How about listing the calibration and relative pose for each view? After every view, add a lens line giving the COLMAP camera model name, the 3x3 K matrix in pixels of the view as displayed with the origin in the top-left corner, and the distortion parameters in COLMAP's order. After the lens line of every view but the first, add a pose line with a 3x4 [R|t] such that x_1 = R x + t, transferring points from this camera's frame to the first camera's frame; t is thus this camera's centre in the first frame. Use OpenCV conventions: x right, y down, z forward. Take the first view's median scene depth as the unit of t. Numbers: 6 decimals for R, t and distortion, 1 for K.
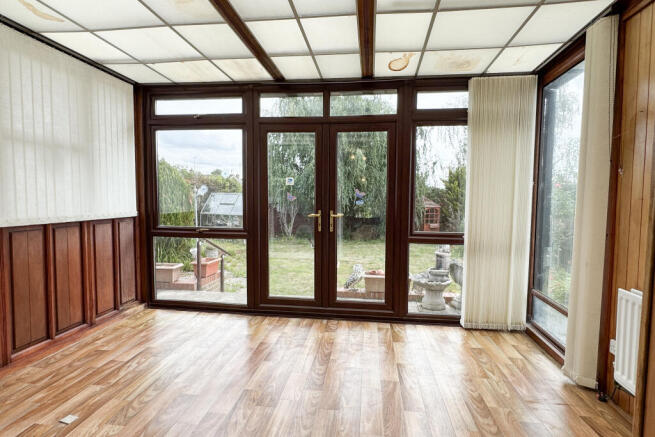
lens RADIAL K [[353.2, 0, 325.8], [0, 353.2, 220.3], [0, 0, 1]] dist [0.001556, 0.000118]
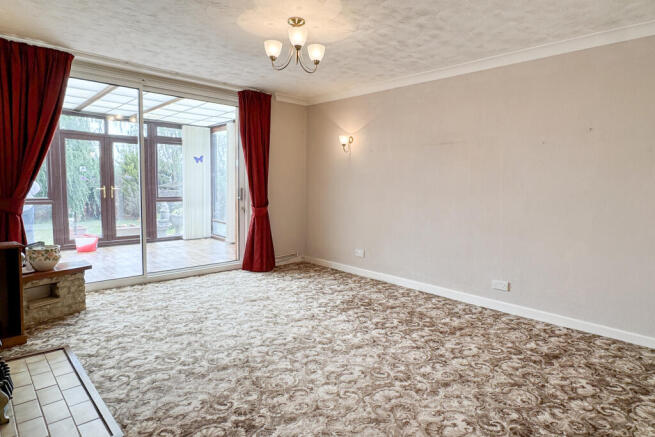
lens RADIAL K [[374.5, 0, 328.1], [0, 374.5, 216.4], [0, 0, 1]] dist [-0.004701, -0.000154]
pose [[0.632065, -0.067087, 0.772006, -0.763928], [0.038040, 0.997731, 0.055558, 0.063430], [-0.773982, -0.005749, 0.633182, -1.053360]]
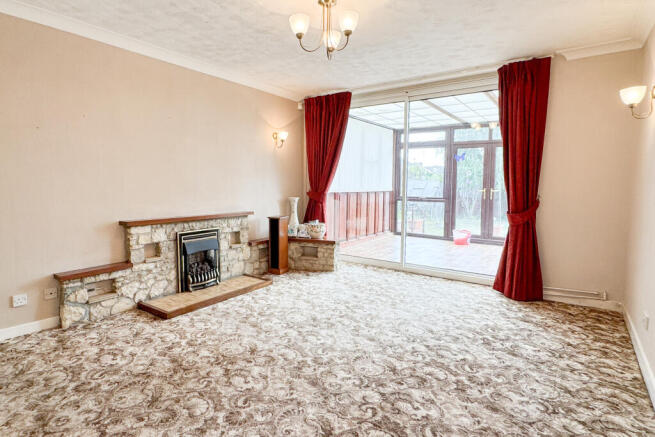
lens RADIAL K [[353.2, 0, 324.3], [0, 353.2, 215.0], [0, 0, 1]] dist [0.001556, 0.000118]
pose [[0.876205, 0.040051, -0.480271, 0.145024], [-0.029975, 0.999140, 0.028635, 0.088606], [0.481005, -0.010694, 0.876653, -1.106942]]
